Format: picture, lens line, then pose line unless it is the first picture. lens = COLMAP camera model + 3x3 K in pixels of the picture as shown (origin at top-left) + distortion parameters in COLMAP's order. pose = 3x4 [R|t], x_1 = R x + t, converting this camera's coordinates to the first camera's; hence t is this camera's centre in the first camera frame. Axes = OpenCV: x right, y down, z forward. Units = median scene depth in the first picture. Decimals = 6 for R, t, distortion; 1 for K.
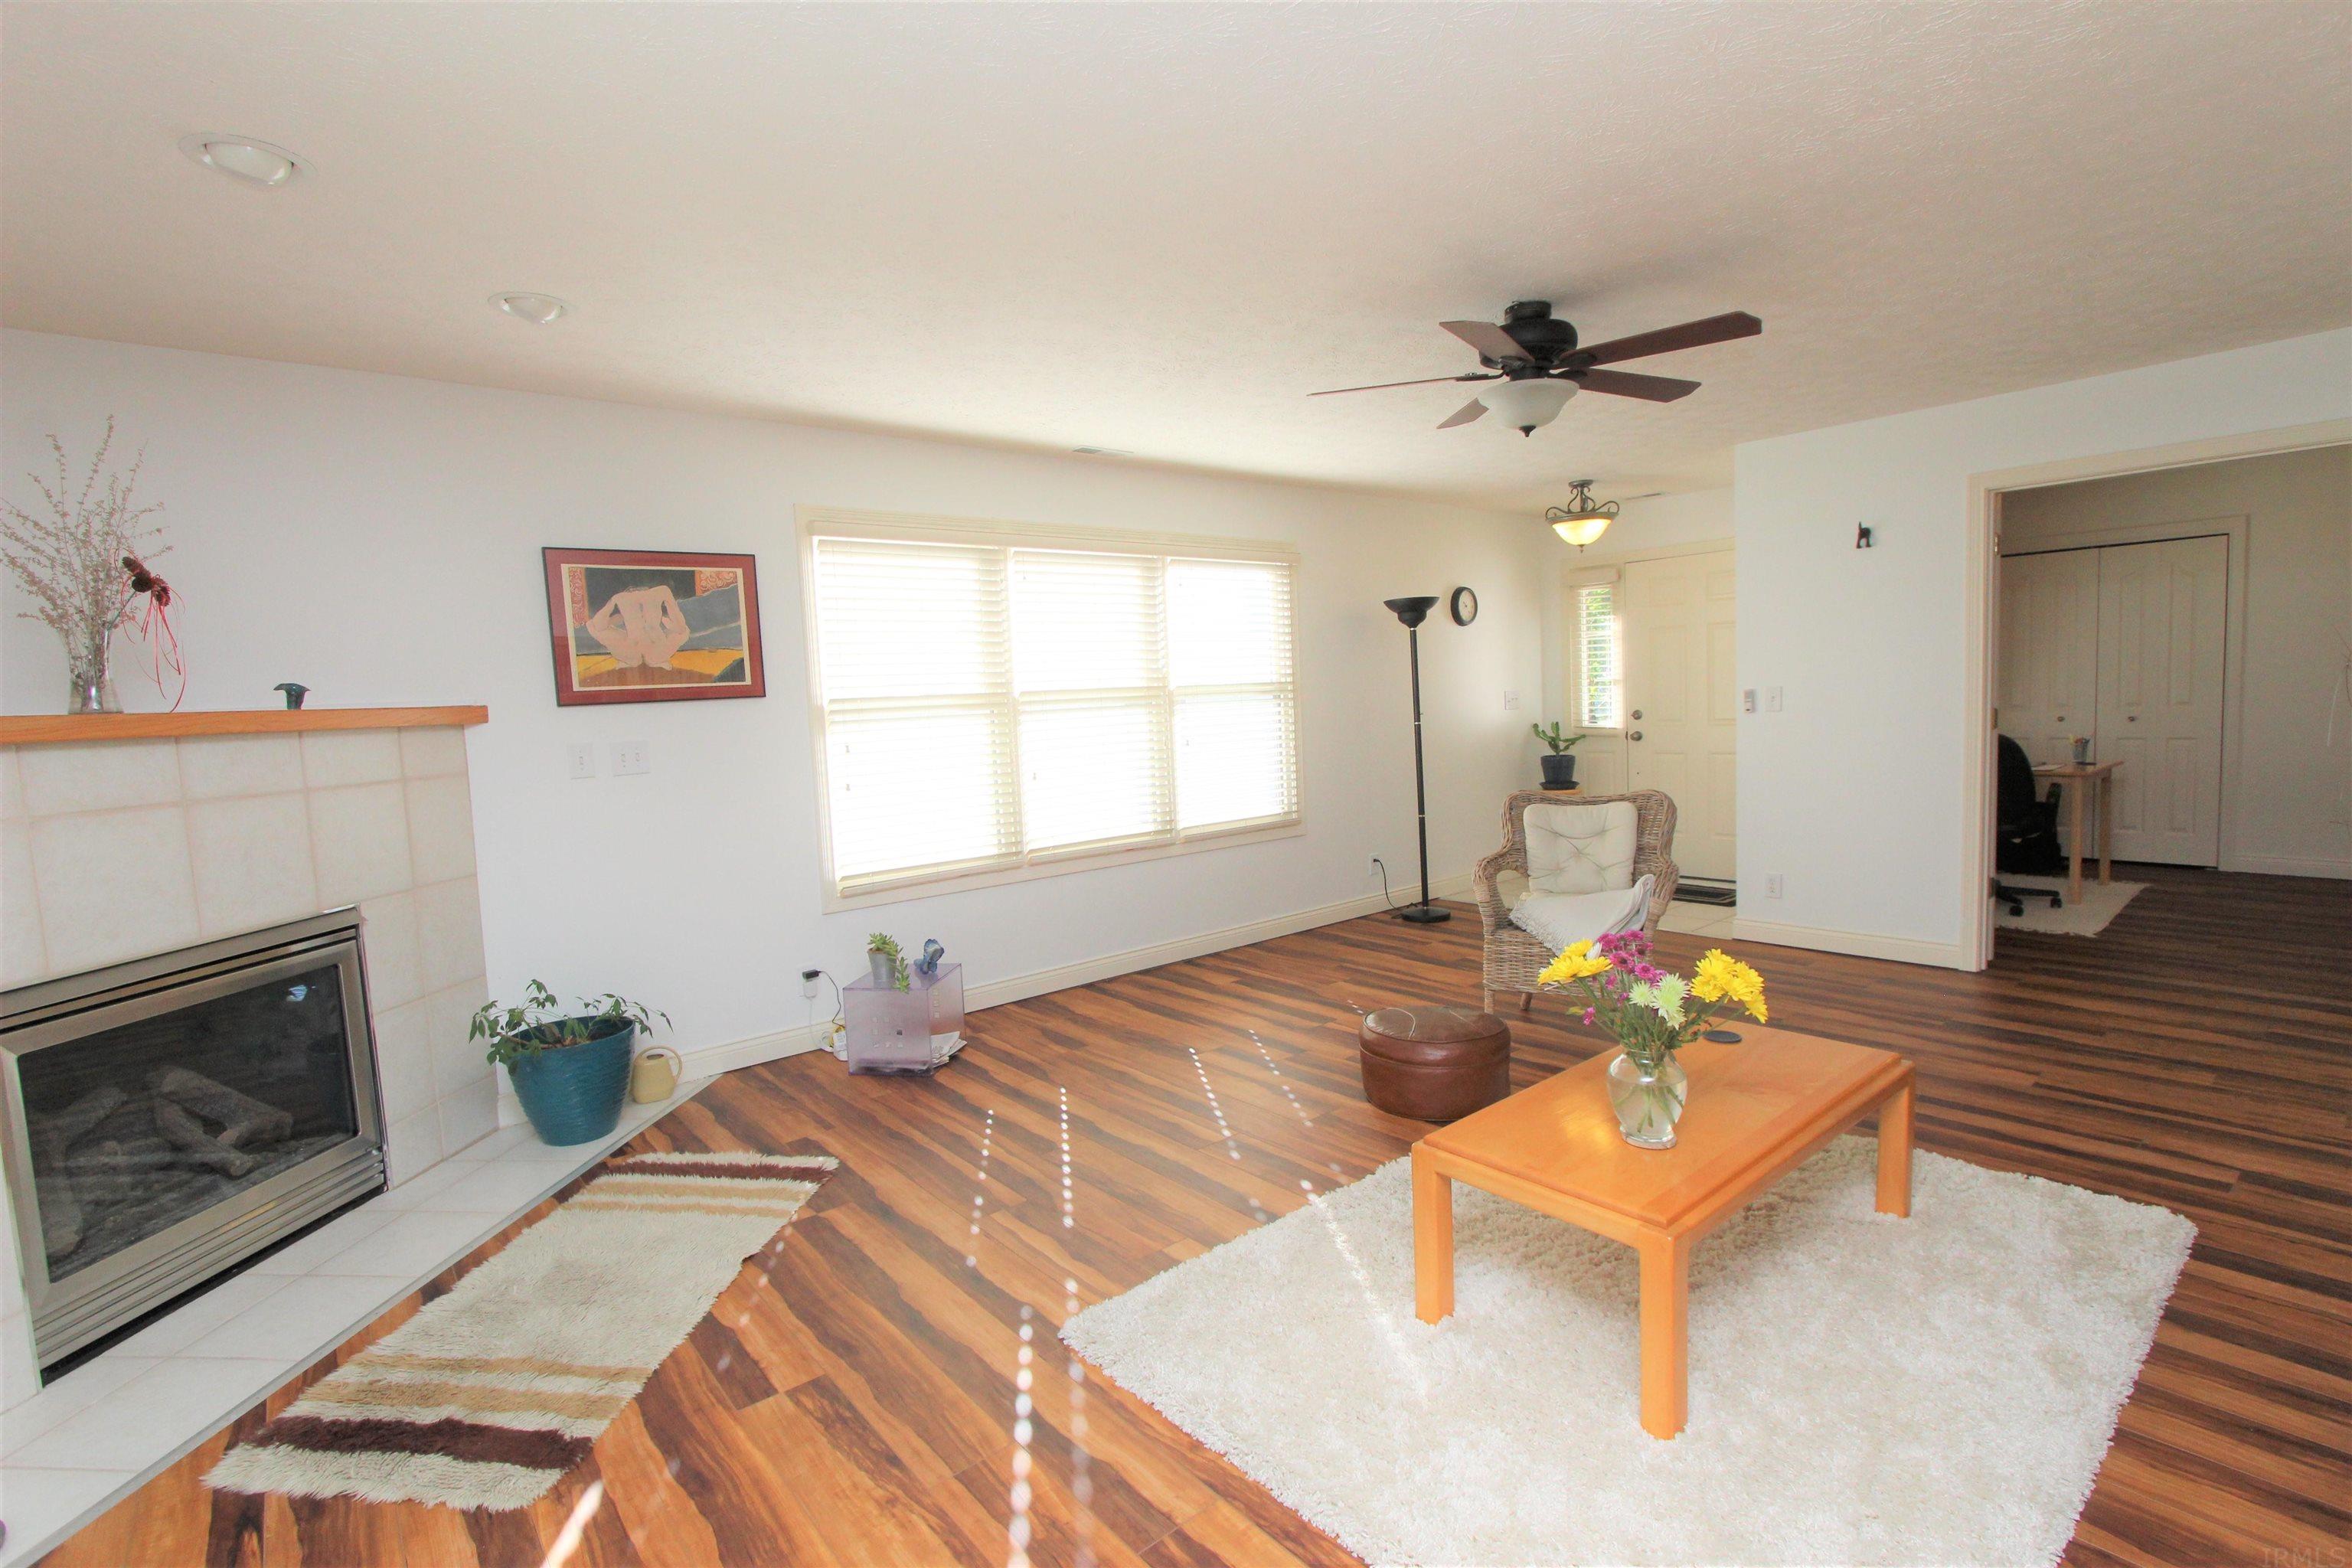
lens RADIAL K [[1070.6, 0, 1154.1], [0, 1070.6, 798.6], [0, 0, 1]] dist [-0.016347, 0.001656]
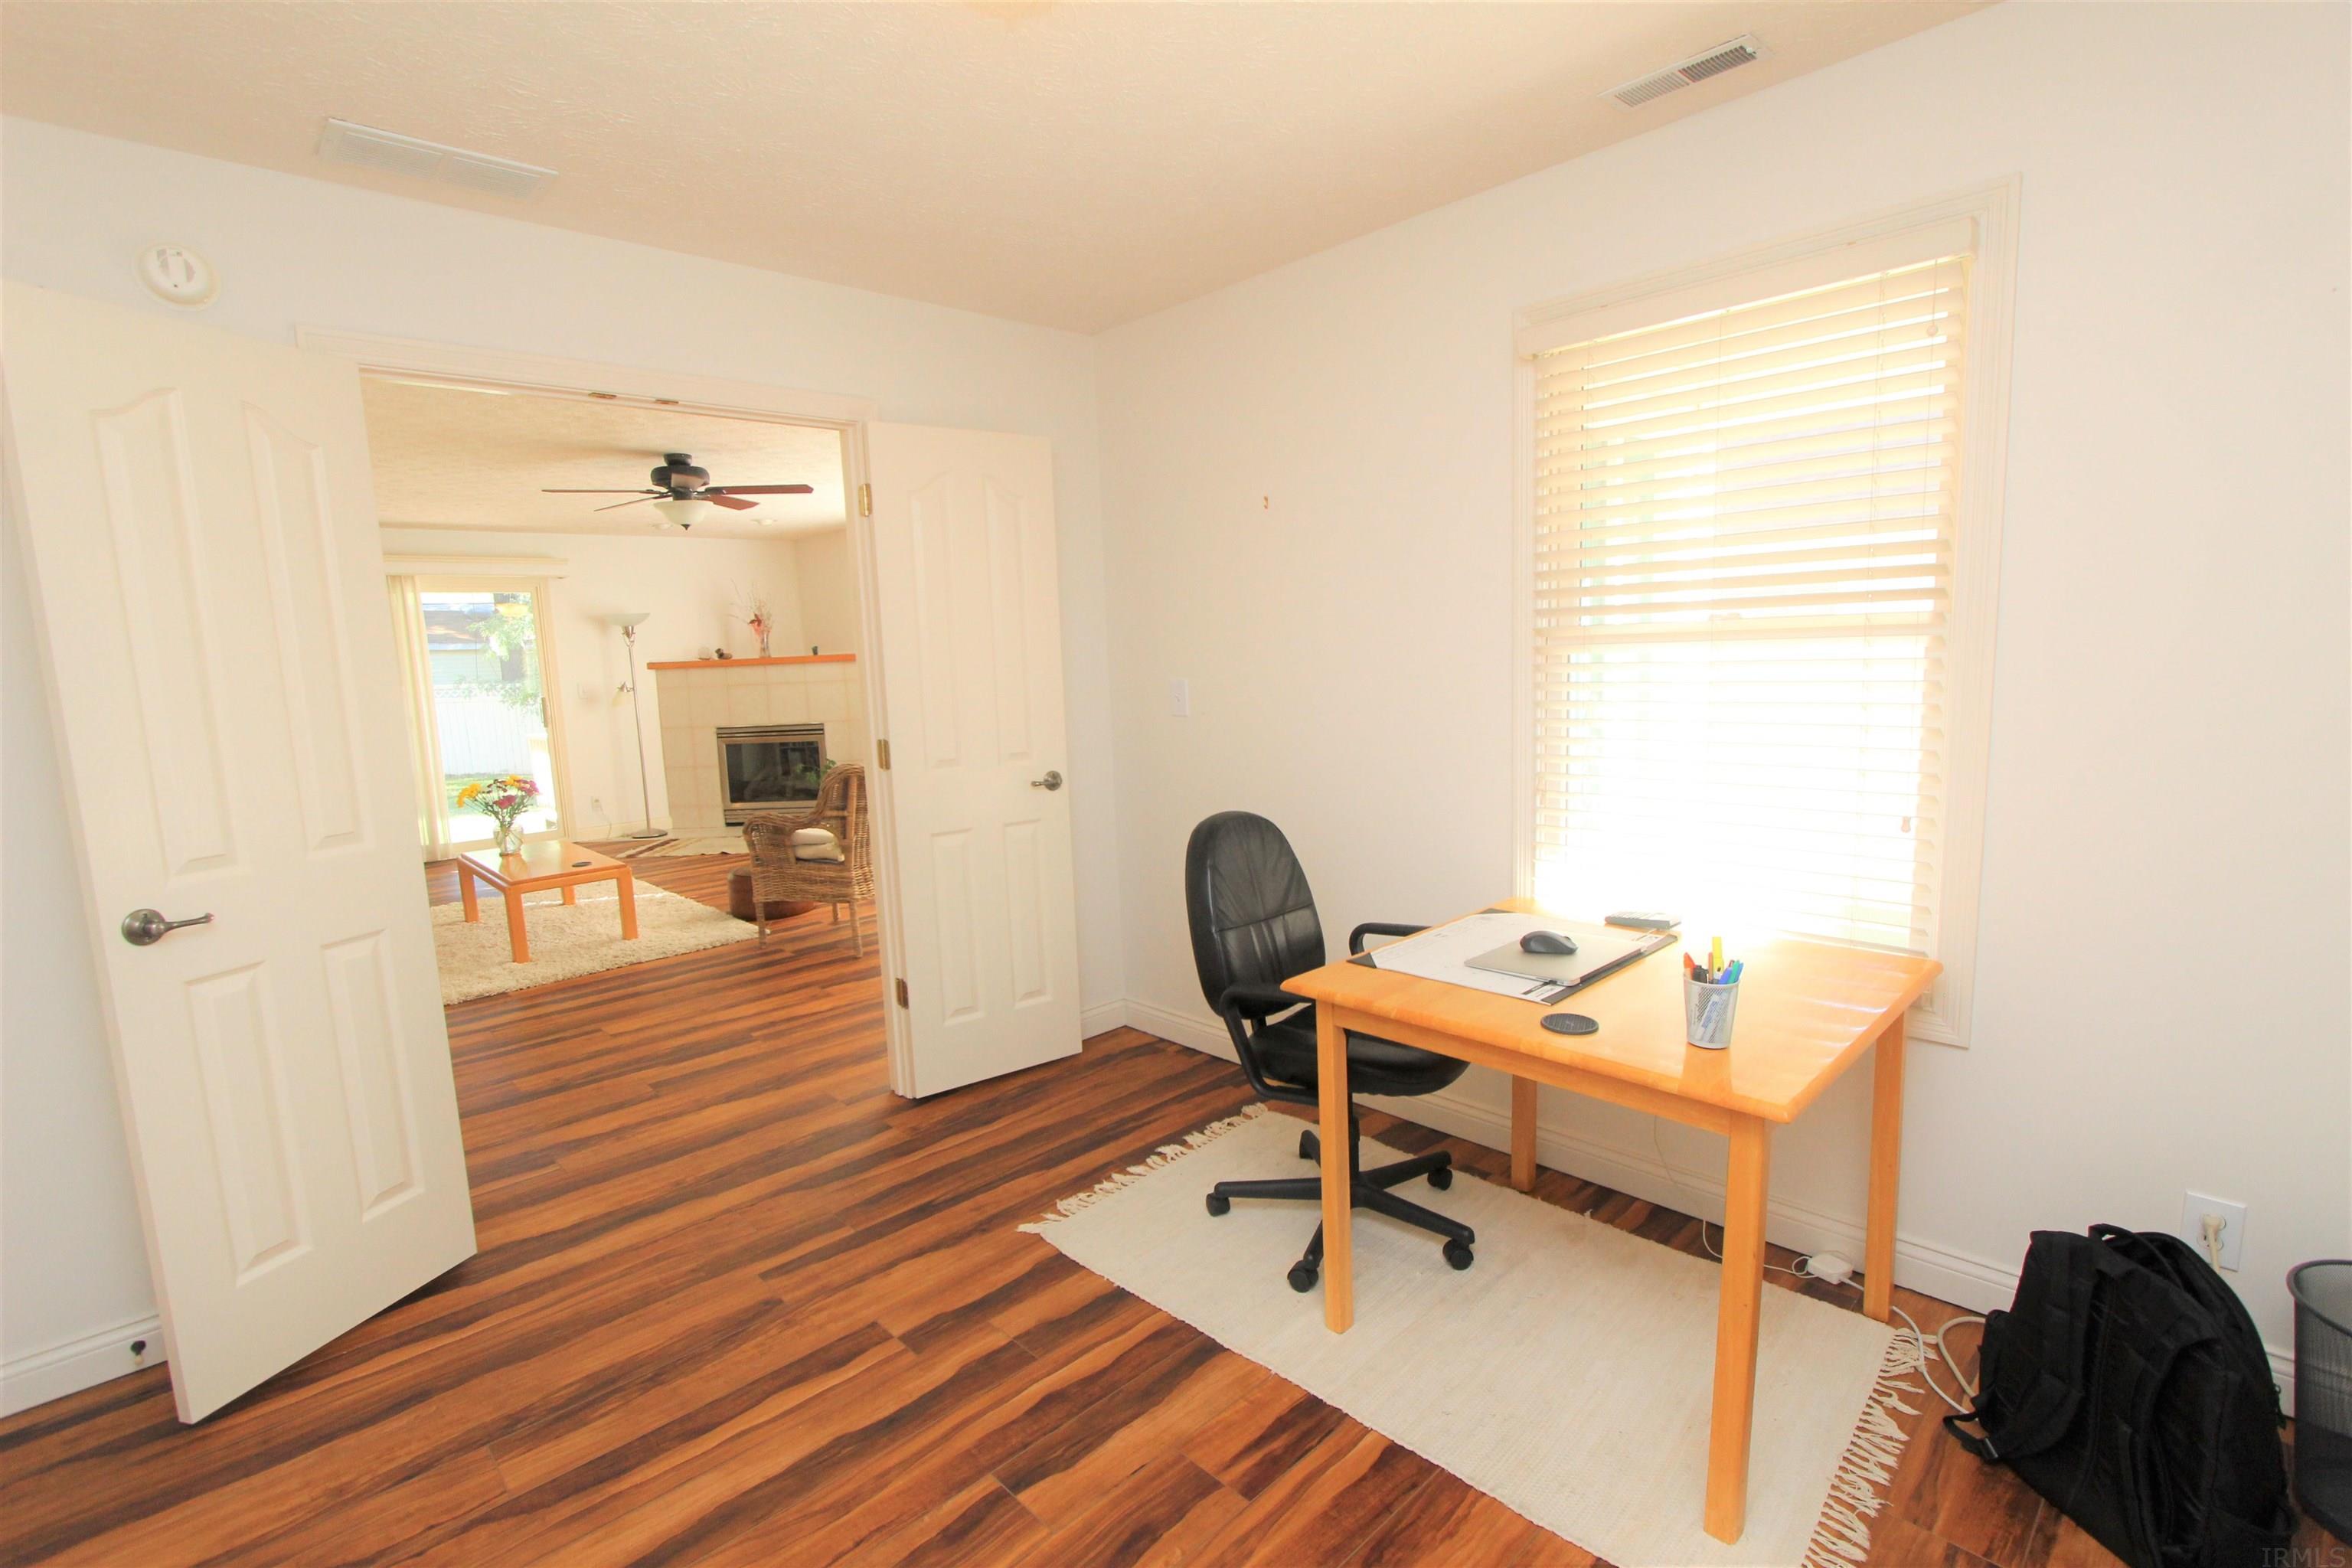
lens RADIAL K [[1070.6, 0, 1168.0], [0, 1070.6, 794.5], [0, 0, 1]] dist [-0.016347, 0.001656]
pose [[0.080614, 0.179128, -0.980517, 2.134027], [-0.053526, 0.983078, 0.175195, -0.257488], [0.995307, 0.038360, 0.088838, 1.603641]]
